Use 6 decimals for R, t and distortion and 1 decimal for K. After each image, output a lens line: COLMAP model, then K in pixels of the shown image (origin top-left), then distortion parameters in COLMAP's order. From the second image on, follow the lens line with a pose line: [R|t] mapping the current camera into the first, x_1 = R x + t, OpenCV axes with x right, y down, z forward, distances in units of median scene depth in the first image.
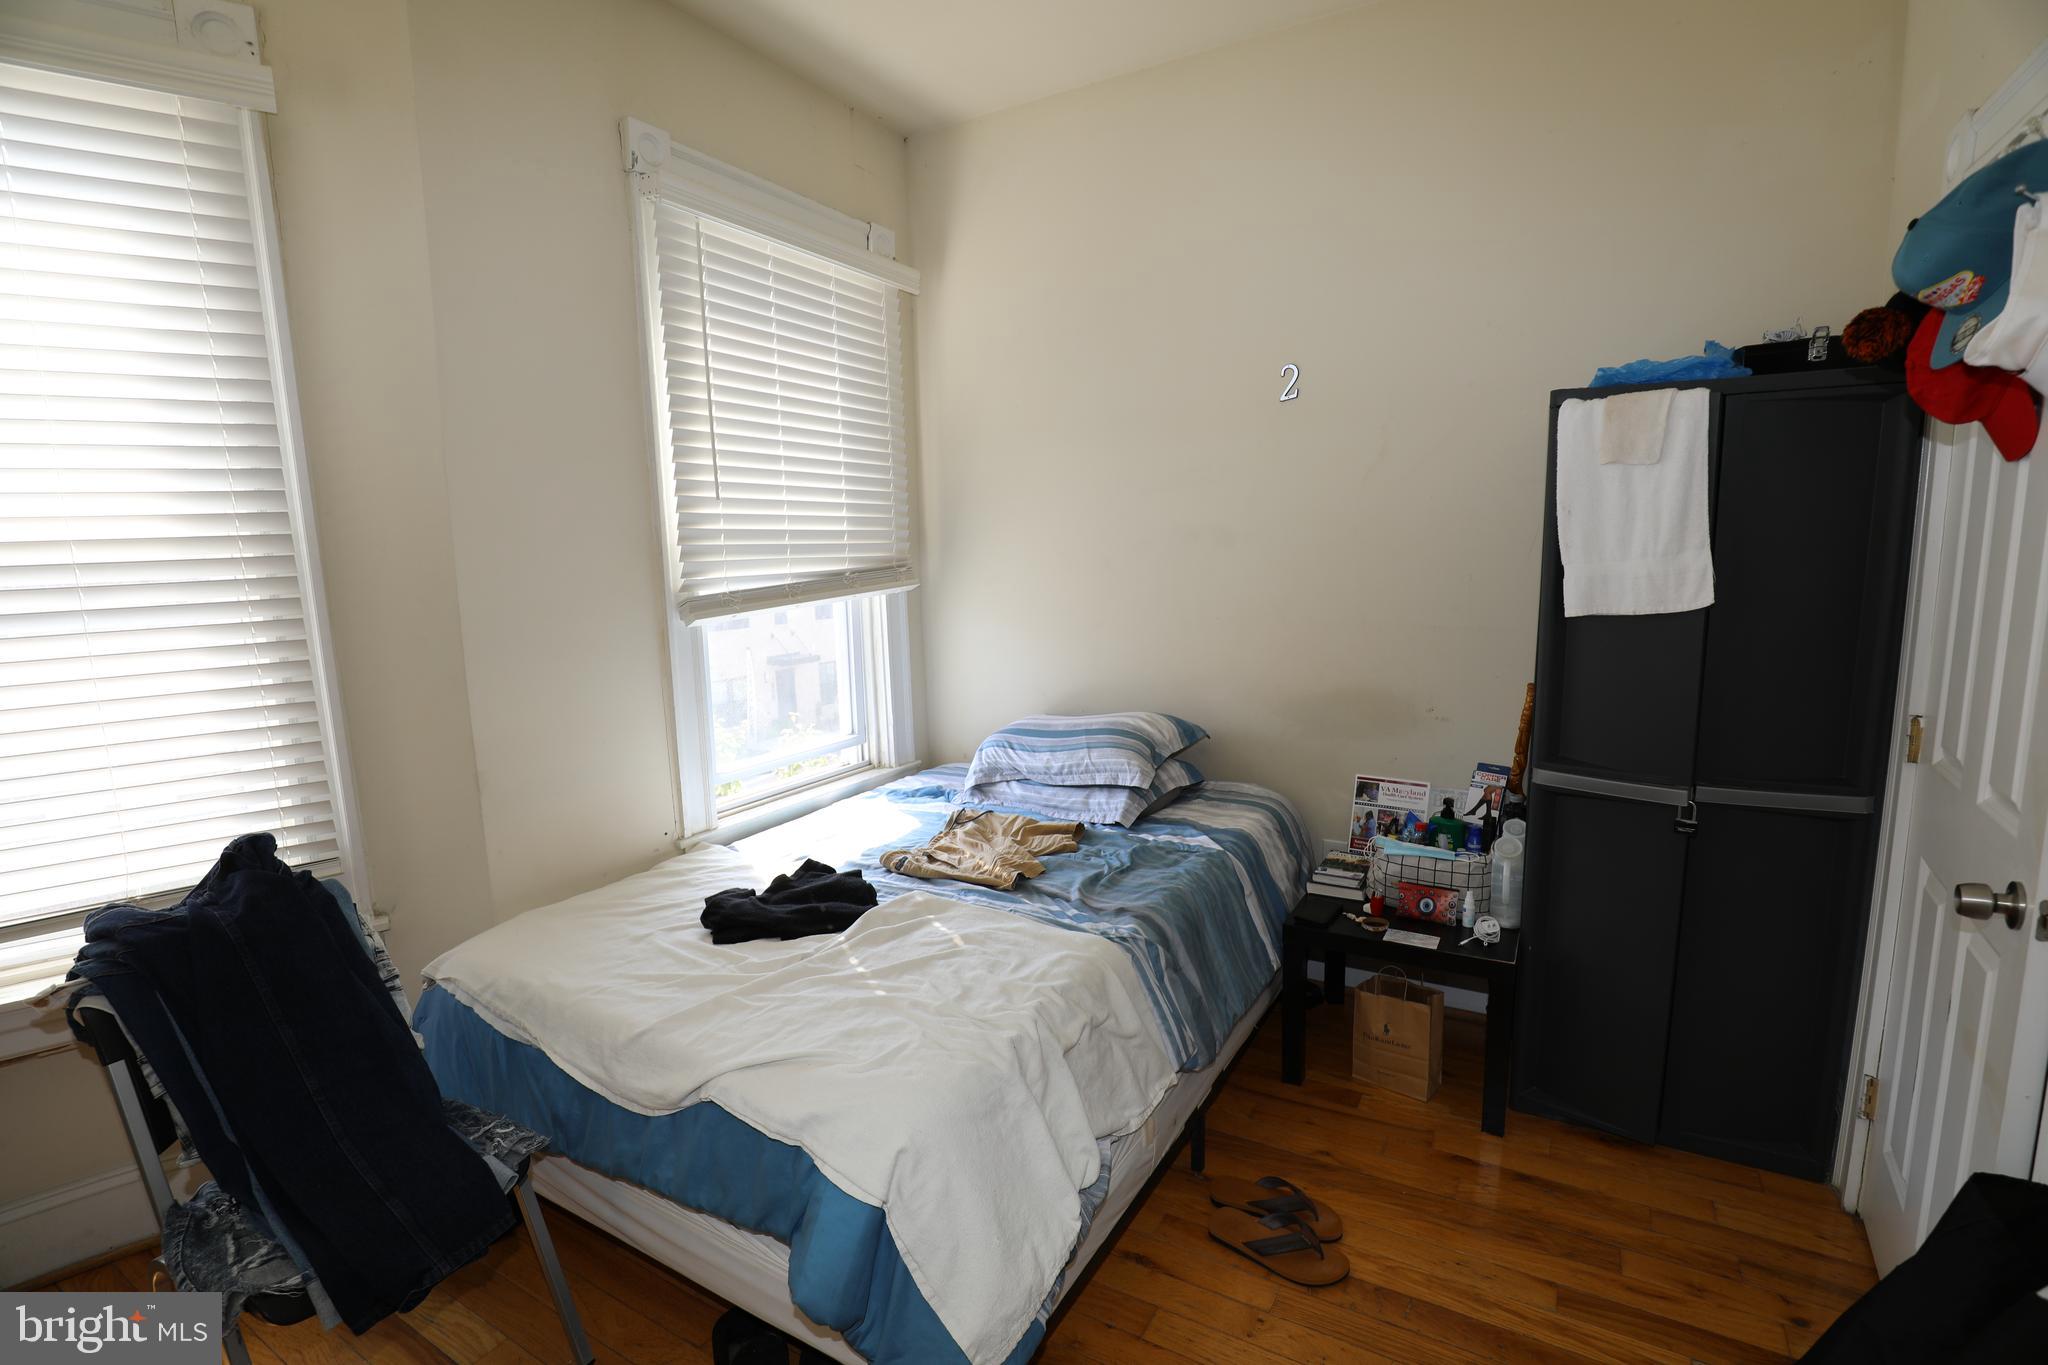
lens RADIAL K [[935.6, 0, 1025.6], [0, 935.6, 695.5], [0, 0, 1]] dist [-0.033126, 0.005906]
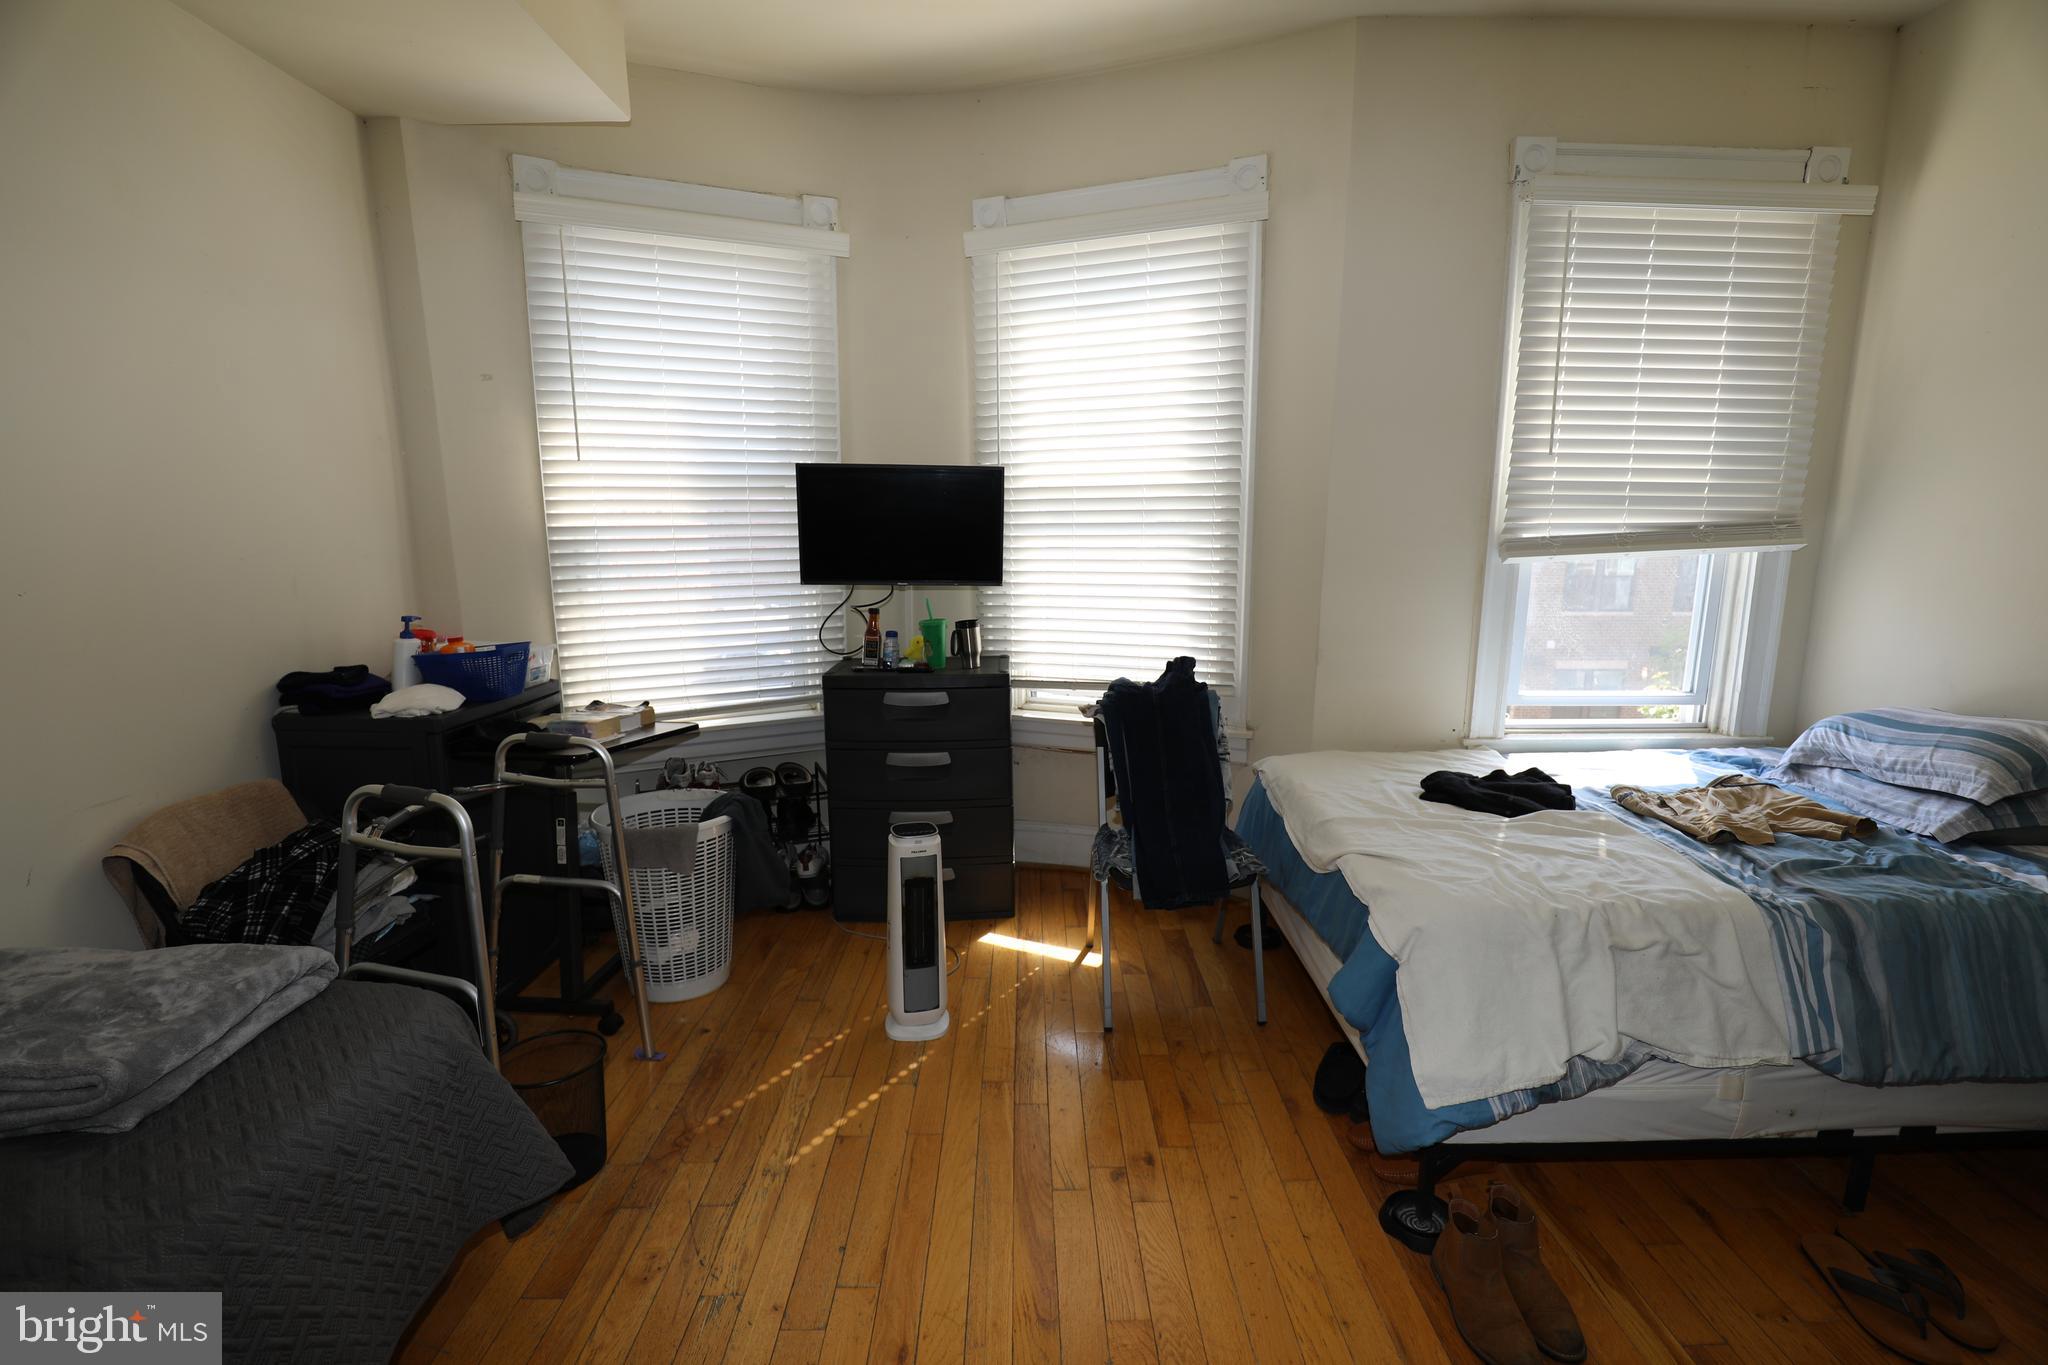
lens RADIAL K [[935.6, 0, 1027.4], [0, 935.6, 697.5], [0, 0, 1]] dist [-0.033126, 0.005906]
pose [[0.513813, 0.190241, -0.836543, 0.354051], [-0.147237, 0.980190, 0.132473, 0.027315], [0.845173, 0.055103, 0.531645, -0.136226]]
